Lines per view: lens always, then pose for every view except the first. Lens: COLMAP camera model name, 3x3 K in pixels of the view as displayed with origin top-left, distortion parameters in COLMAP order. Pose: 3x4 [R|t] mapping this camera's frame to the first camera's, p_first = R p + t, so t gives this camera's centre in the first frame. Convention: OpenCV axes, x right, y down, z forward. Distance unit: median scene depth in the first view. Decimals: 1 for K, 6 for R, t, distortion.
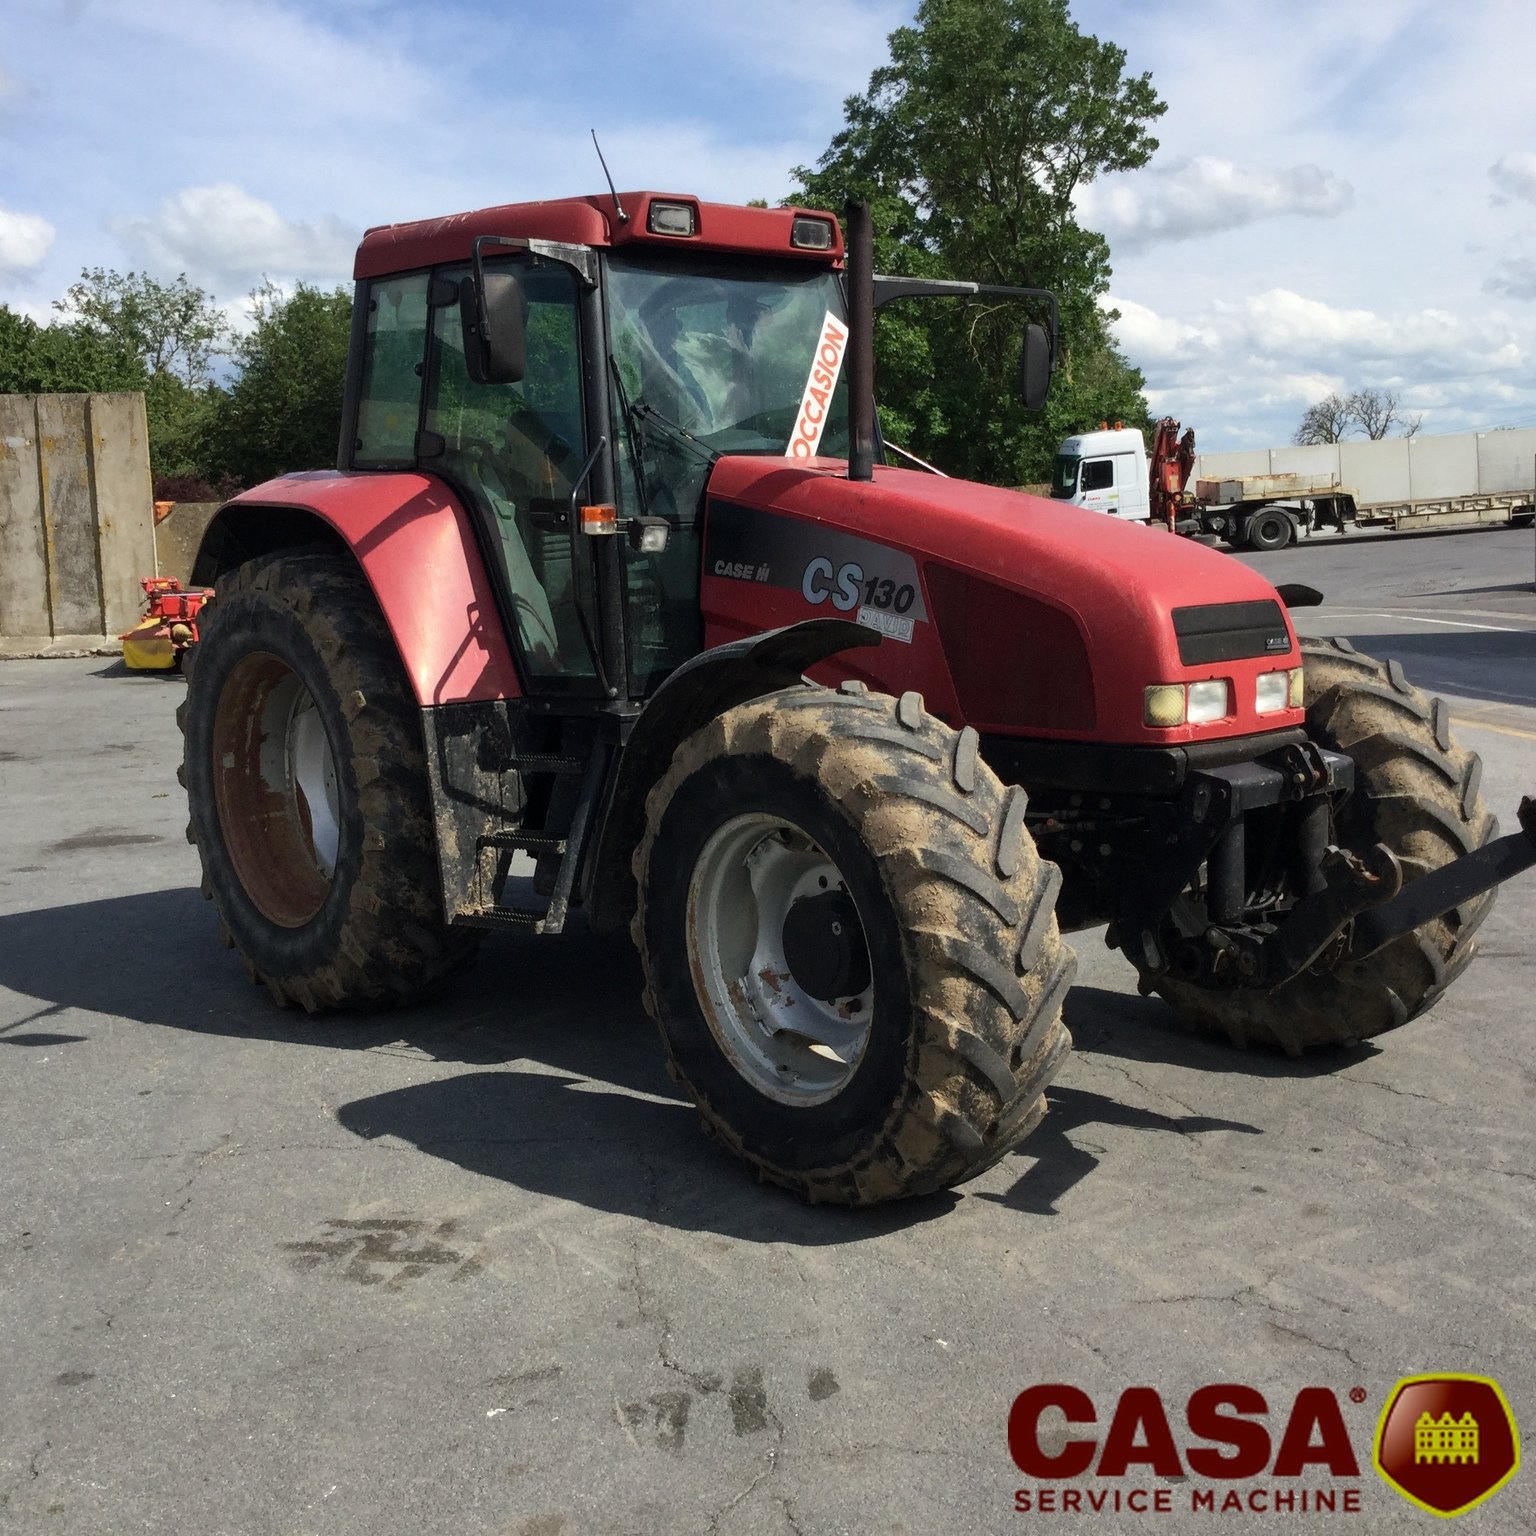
lens RADIAL K [[1811.5, 0, 762.2], [0, 1811.5, 766.4], [0, 0, 1]] dist [0.147815, -0.328157]
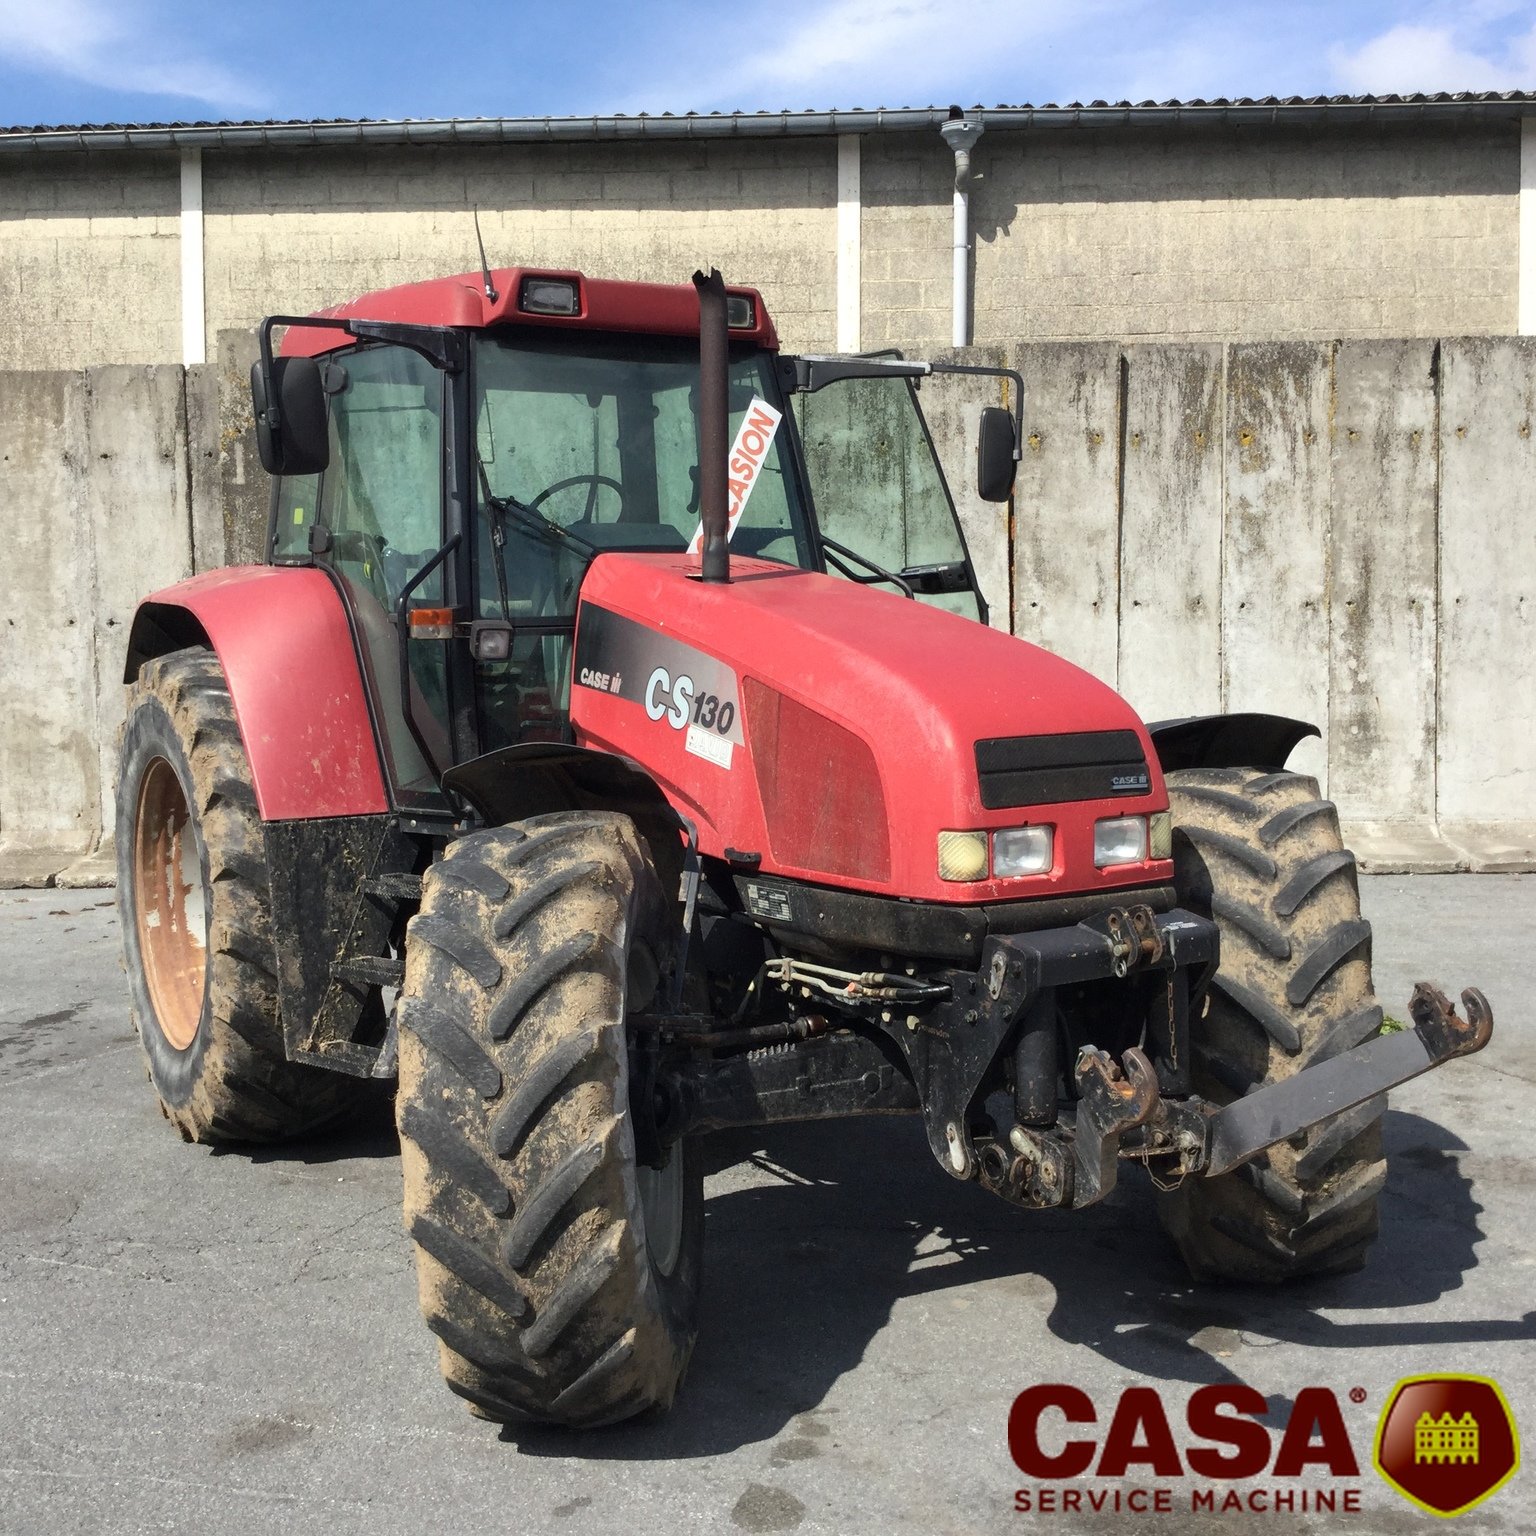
lens RADIAL K [[1811.5, 0, 762.2], [0, 1811.5, 766.4], [0, 0, 1]] dist [0.147815, -0.328157]
pose [[0.986722, 0.021987, -0.160924, 0.249766], [-0.029251, 0.998651, -0.042909, -0.034167], [0.159764, 0.047046, 0.986034, 0.153125]]
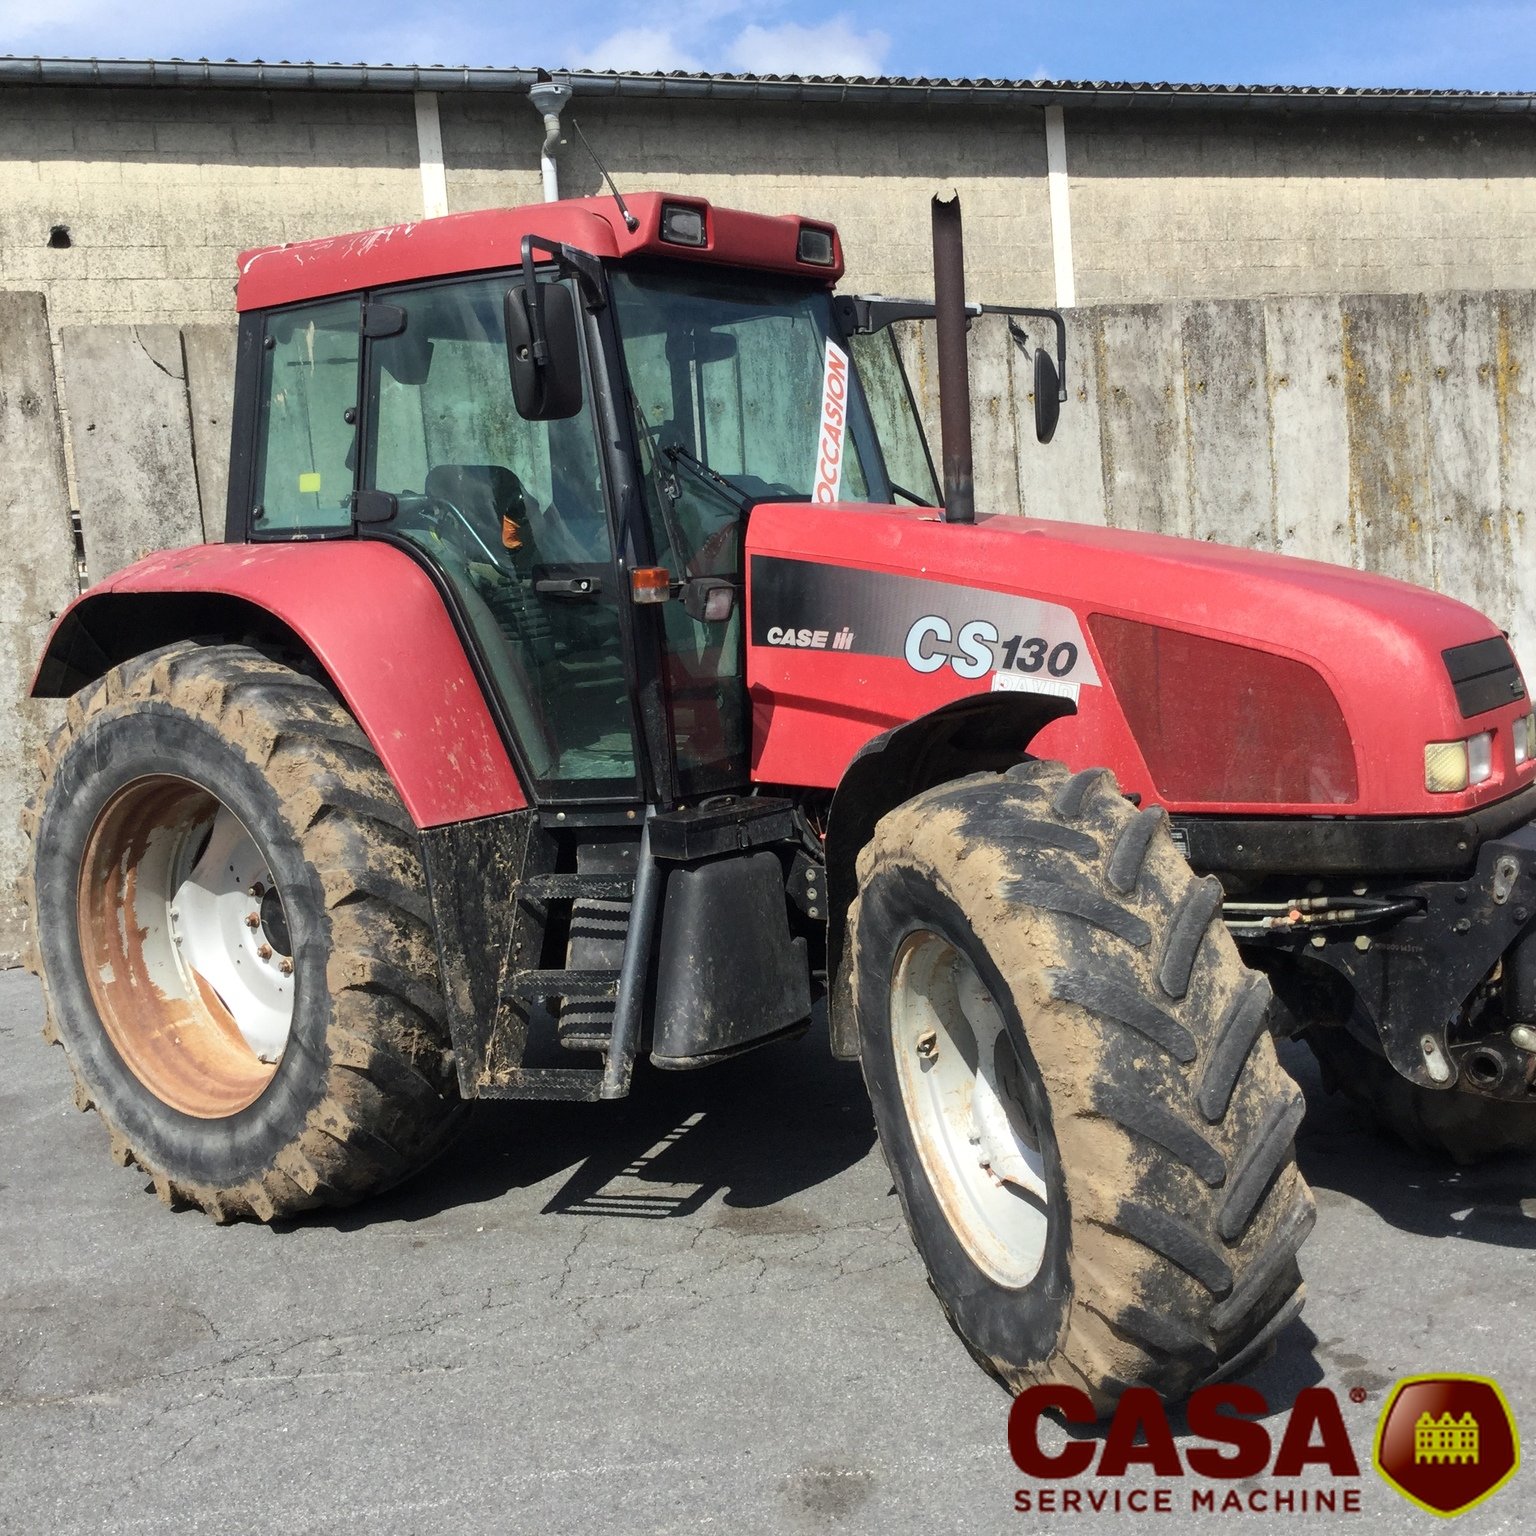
lens RADIAL K [[1811.5, 0, 762.2], [0, 1811.5, 766.4], [0, 0, 1]] dist [0.147815, -0.328157]
pose [[0.976506, -0.067295, 0.204714, -0.243658], [0.074851, 0.996762, -0.029383, -0.030776], [-0.202074, 0.044016, 0.978381, 0.224842]]
